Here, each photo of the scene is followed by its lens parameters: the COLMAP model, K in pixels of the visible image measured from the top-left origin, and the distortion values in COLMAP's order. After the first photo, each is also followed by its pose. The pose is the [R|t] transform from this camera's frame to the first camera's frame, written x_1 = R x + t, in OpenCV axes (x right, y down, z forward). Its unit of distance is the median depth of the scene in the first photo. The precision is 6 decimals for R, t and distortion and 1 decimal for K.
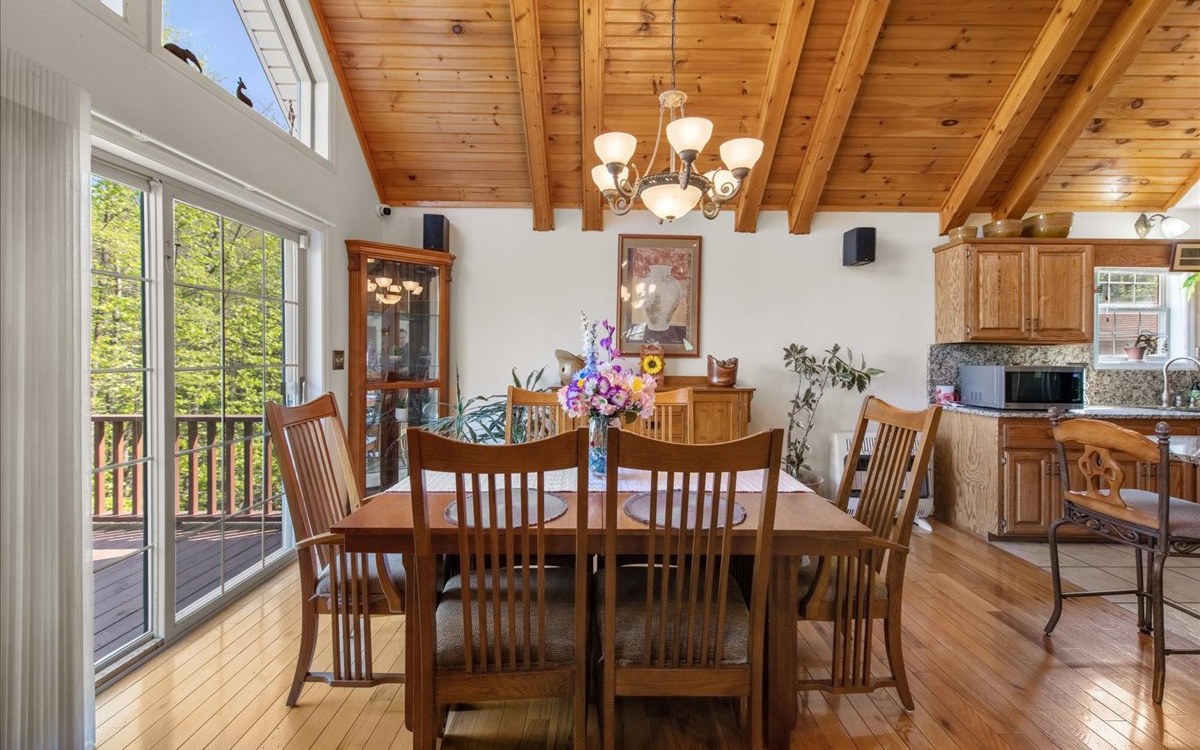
lens RADIAL K [[470.3, 0, 599.9], [0, 470.3, 358.8], [0, 0, 1]] dist [0.007764, -0.001496]
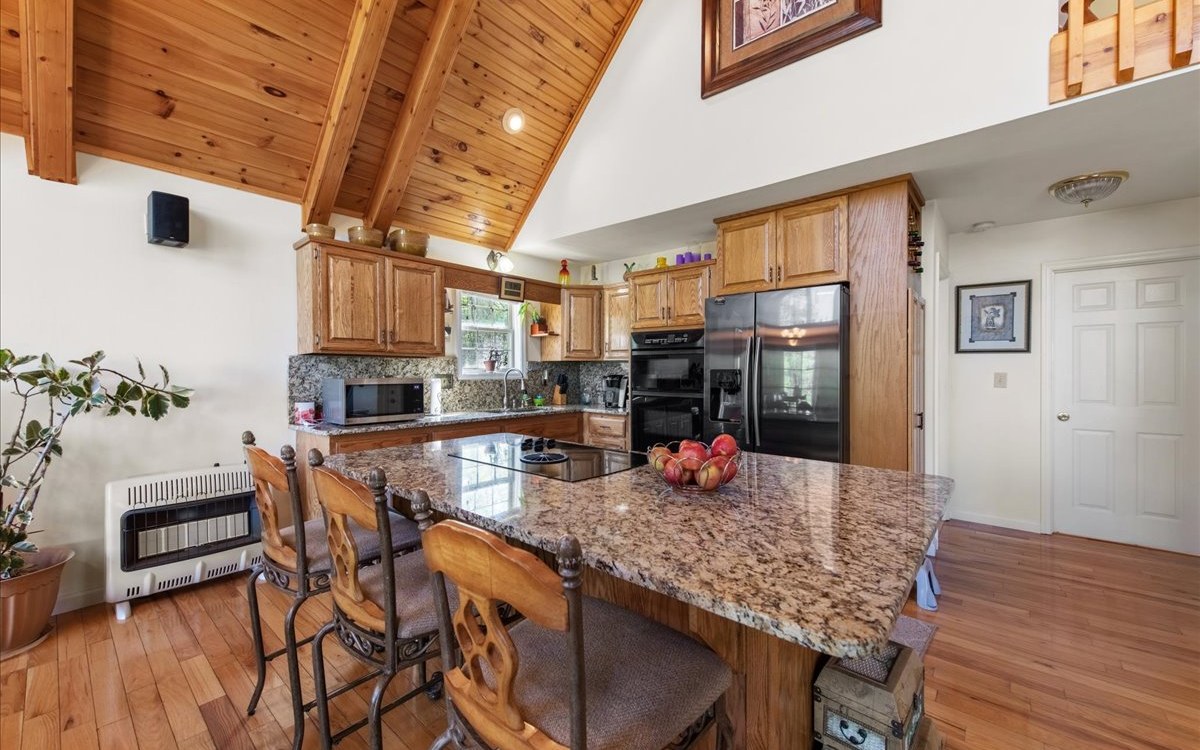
lens RADIAL K [[470.3, 0, 601.5], [0, 470.3, 372.7], [0, 0, 1]] dist [0.007764, -0.001496]
pose [[0.650361, -0.010610, 0.759551, 0.448976], [0.010216, 0.999934, 0.005220, 0.002623], [-0.759556, 0.004365, 0.650427, 0.010683]]
